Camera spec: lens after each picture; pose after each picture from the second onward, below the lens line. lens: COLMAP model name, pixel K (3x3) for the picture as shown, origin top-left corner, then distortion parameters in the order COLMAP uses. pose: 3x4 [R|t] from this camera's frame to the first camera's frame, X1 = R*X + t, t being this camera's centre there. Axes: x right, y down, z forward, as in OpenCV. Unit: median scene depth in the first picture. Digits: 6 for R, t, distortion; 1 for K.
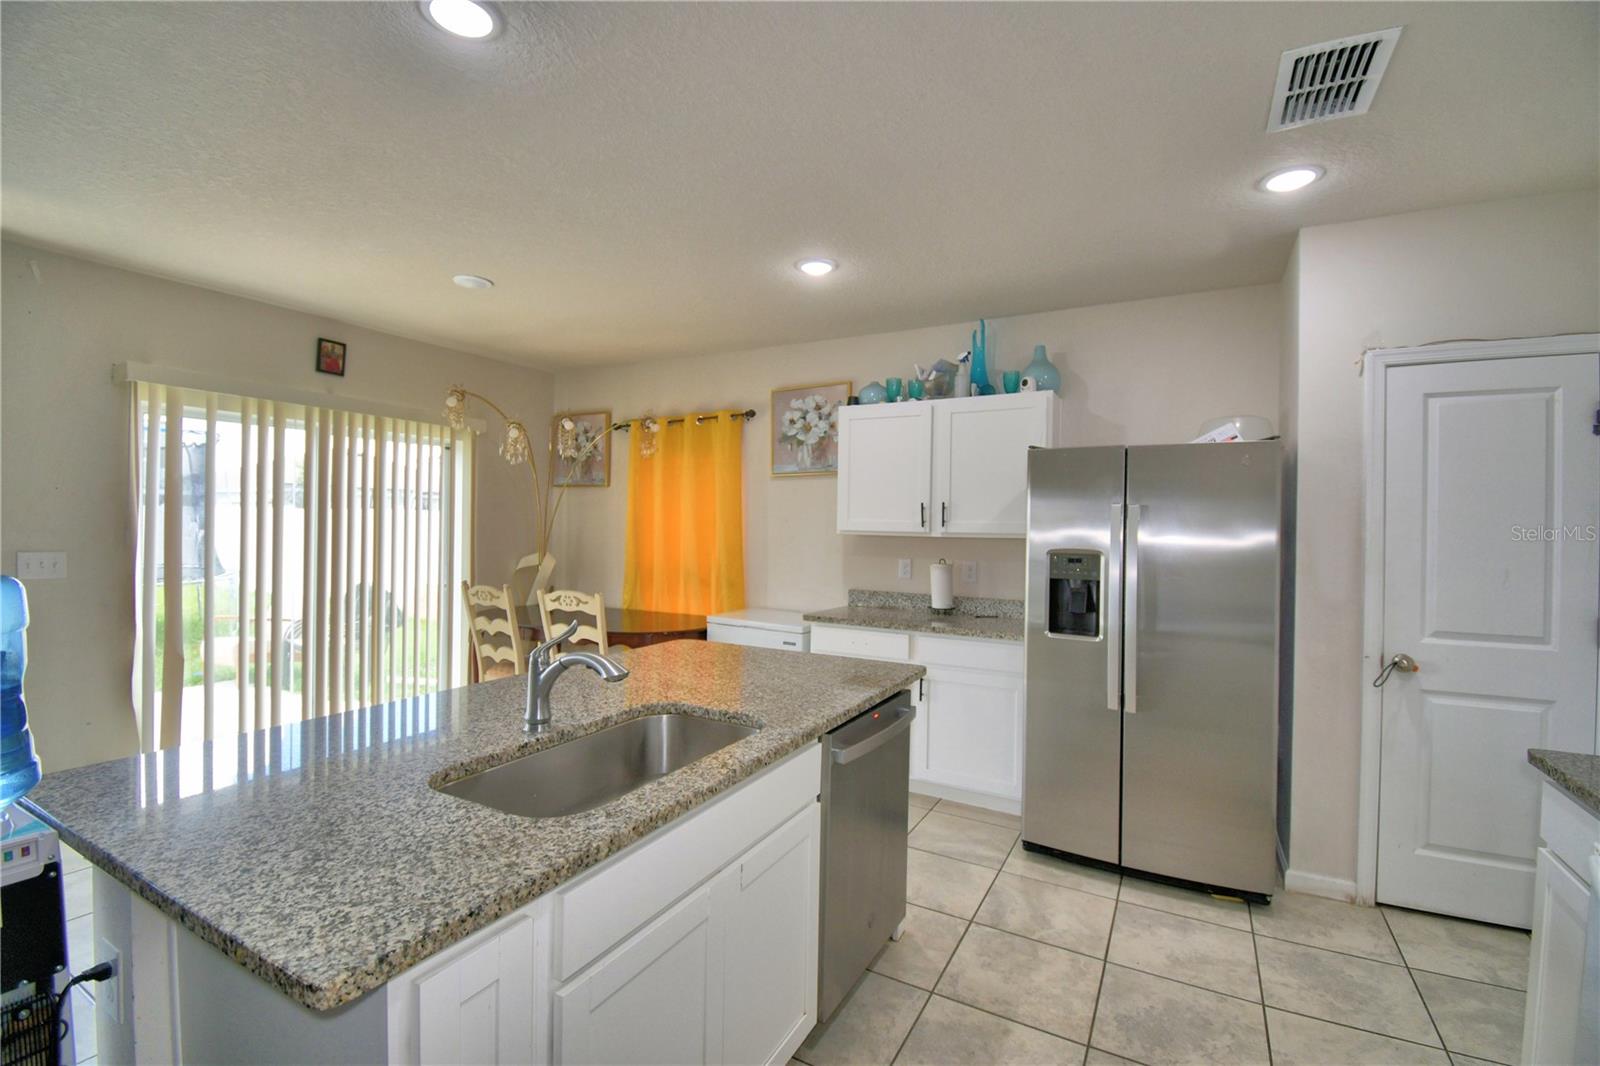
lens RADIAL K [[701.1, 0, 797.9], [0, 701.1, 528.0], [0, 0, 1]] dist [0.019823, -0.026338]
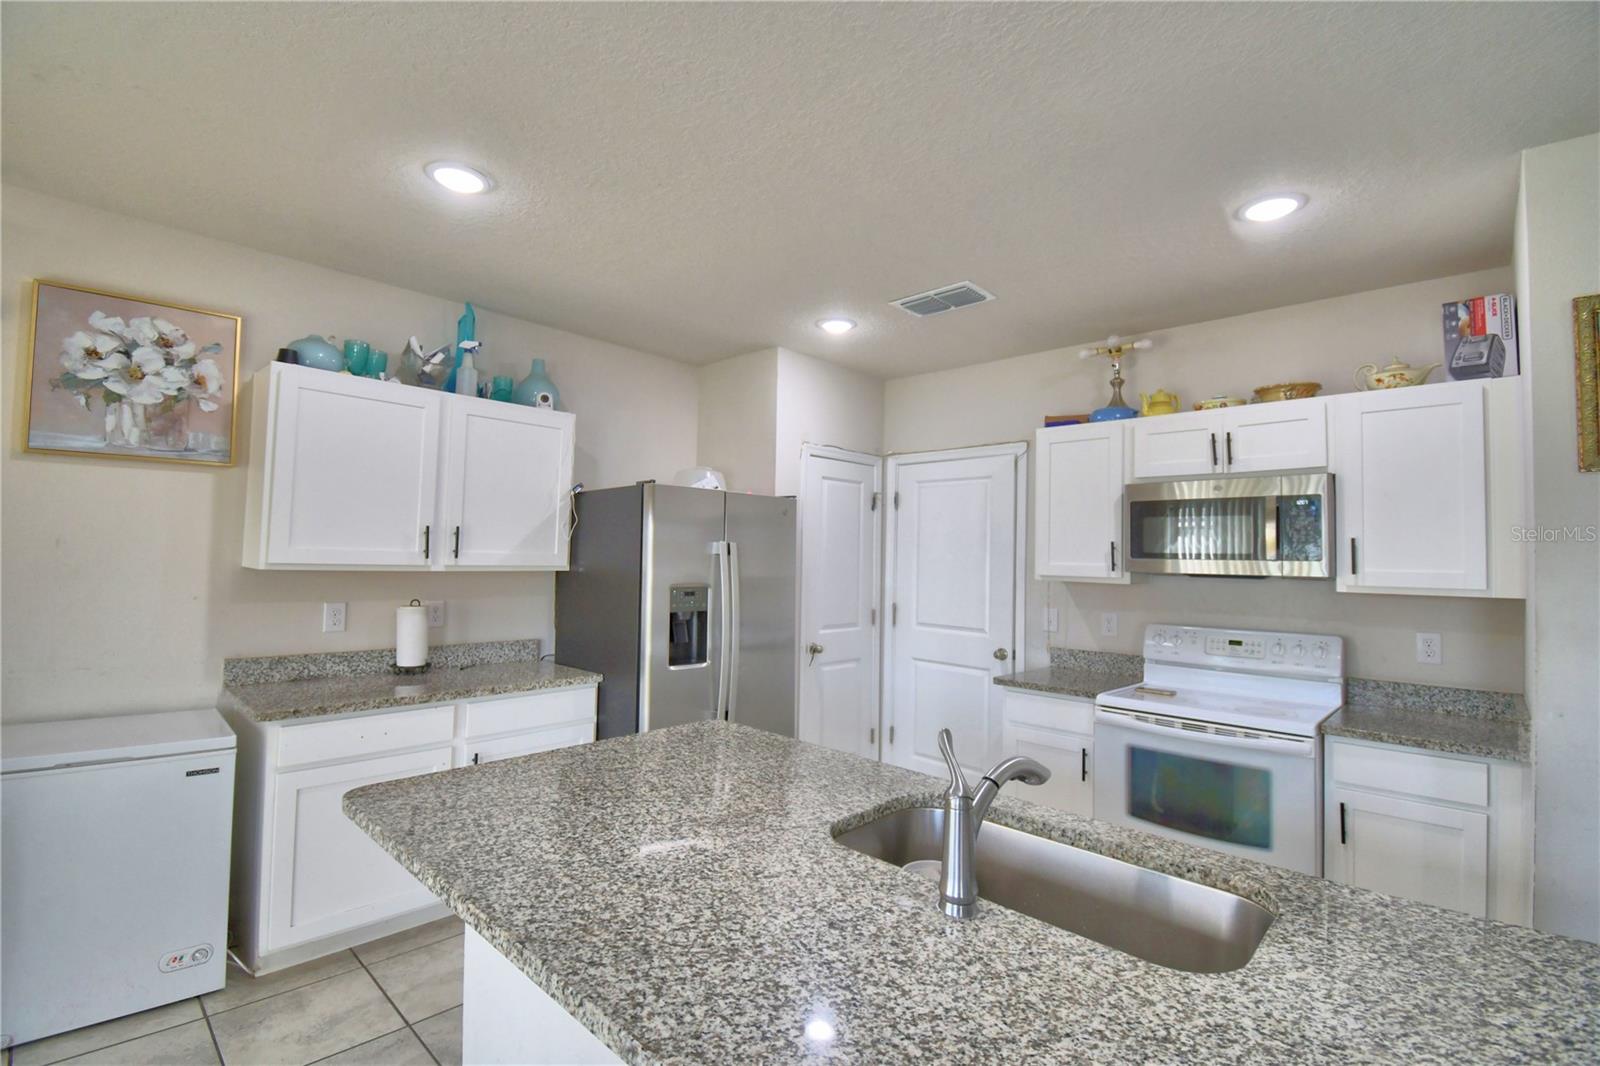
lens RADIAL K [[720.5, 0, 798.9], [0, 720.5, 526.6], [0, 0, 1]] dist [0.024759, -0.030316]
pose [[0.250831, 0.031838, 0.967507, -0.603573], [-0.017057, 0.999449, -0.028467, -0.025970], [-0.967881, -0.009362, 0.251236, 0.553156]]
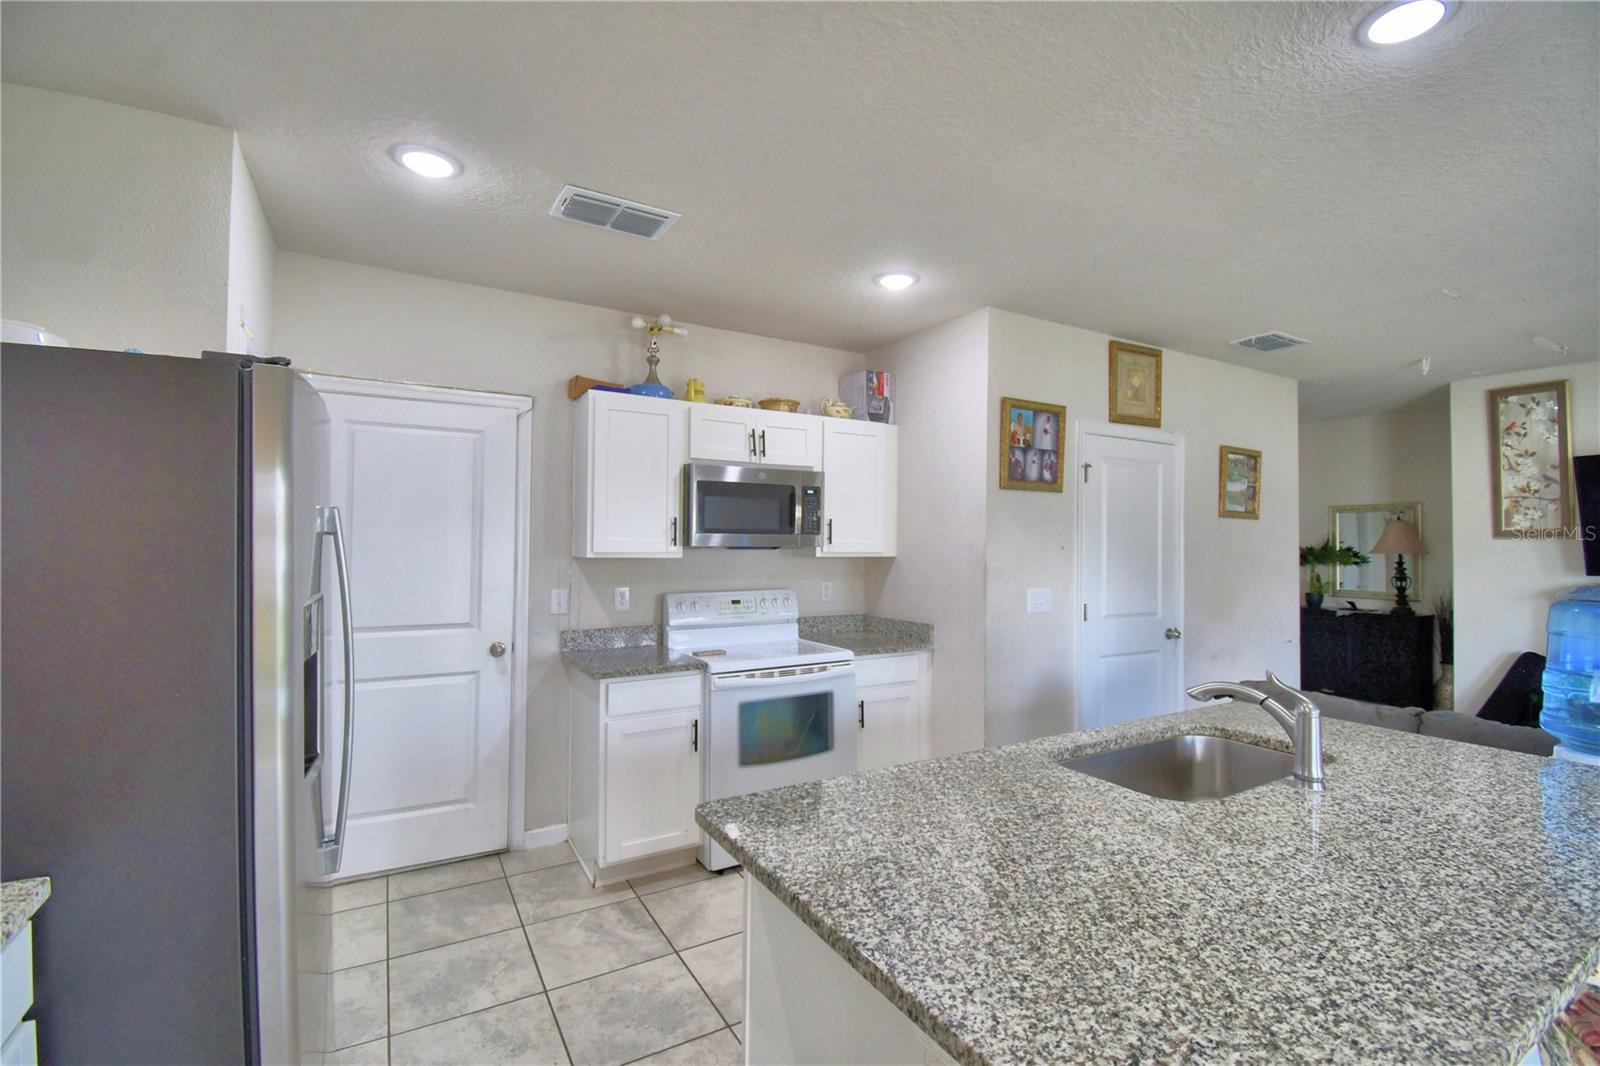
lens RADIAL K [[701.1, 0, 797.9], [0, 701.1, 528.0], [0, 0, 1]] dist [0.019823, -0.026338]
pose [[-0.860322, -0.013387, 0.509575, -0.145549], [-0.021792, 0.999707, -0.010529, -0.018326], [-0.509285, -0.020163, -0.860362, 1.218386]]
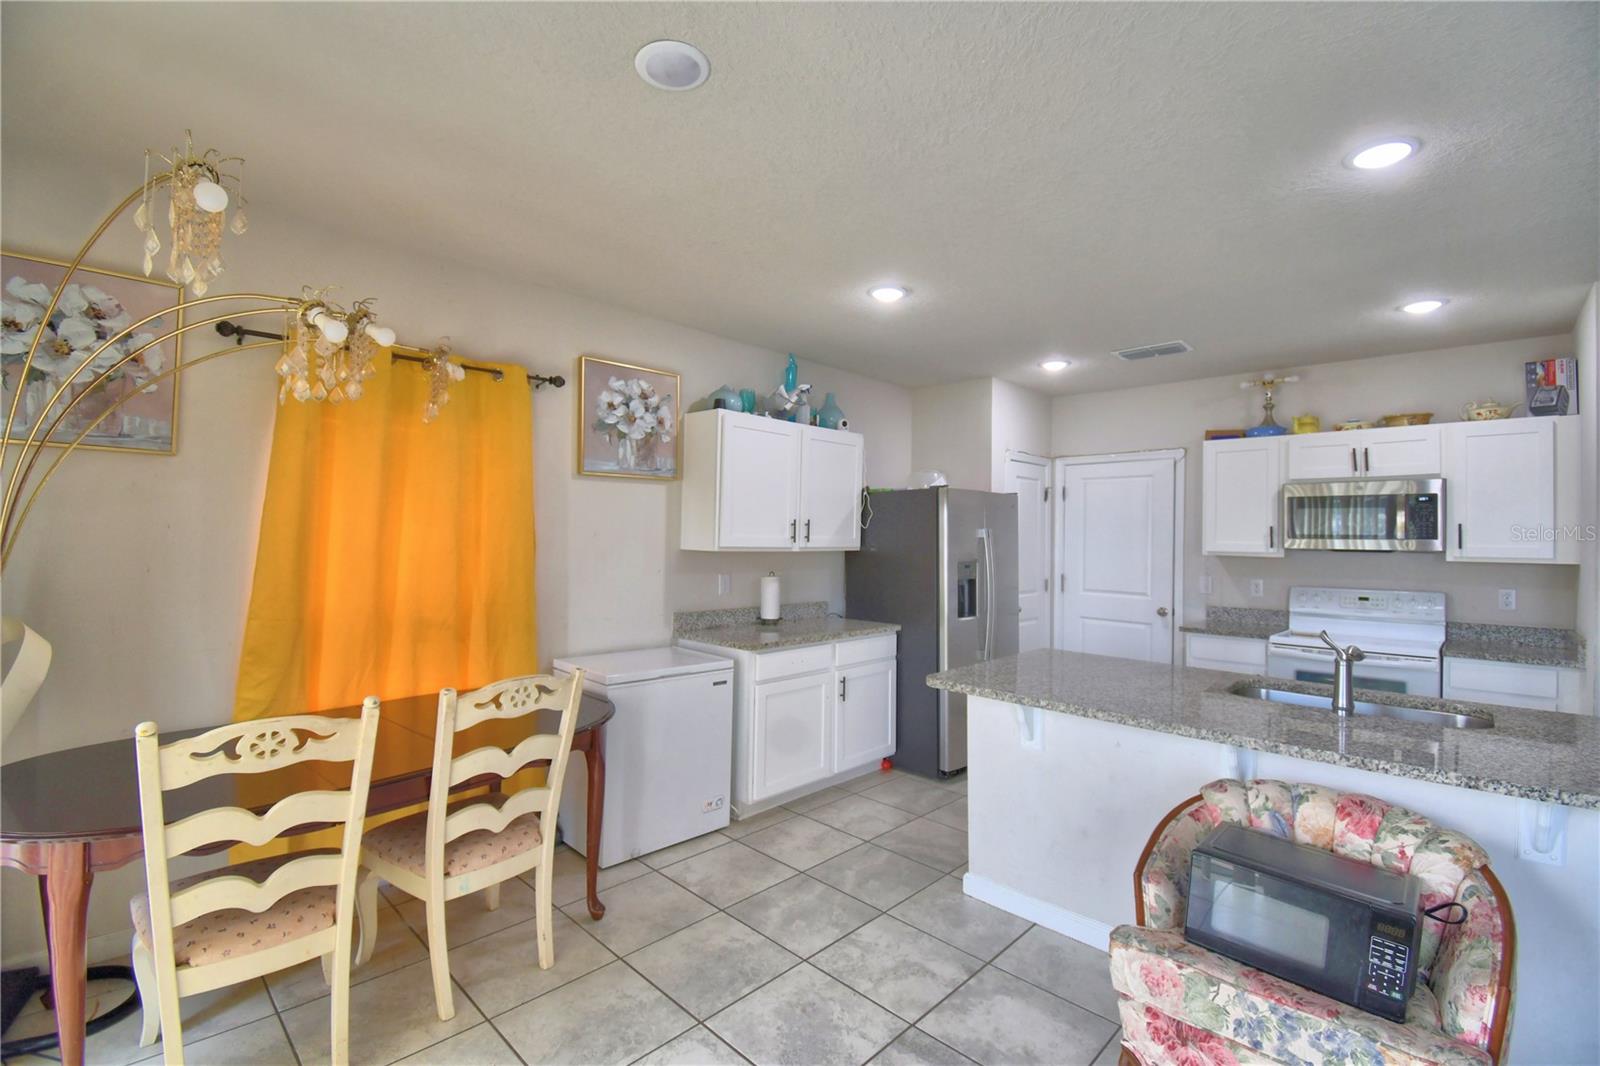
lens RADIAL K [[701.1, 0, 797.9], [0, 701.1, 528.0], [0, 0, 1]] dist [0.019823, -0.026338]
pose [[0.262054, -0.000363, 0.965053, -1.084746], [-0.009302, 0.999953, 0.002902, -0.034099], [-0.965008, -0.009738, 0.262038, 0.932837]]
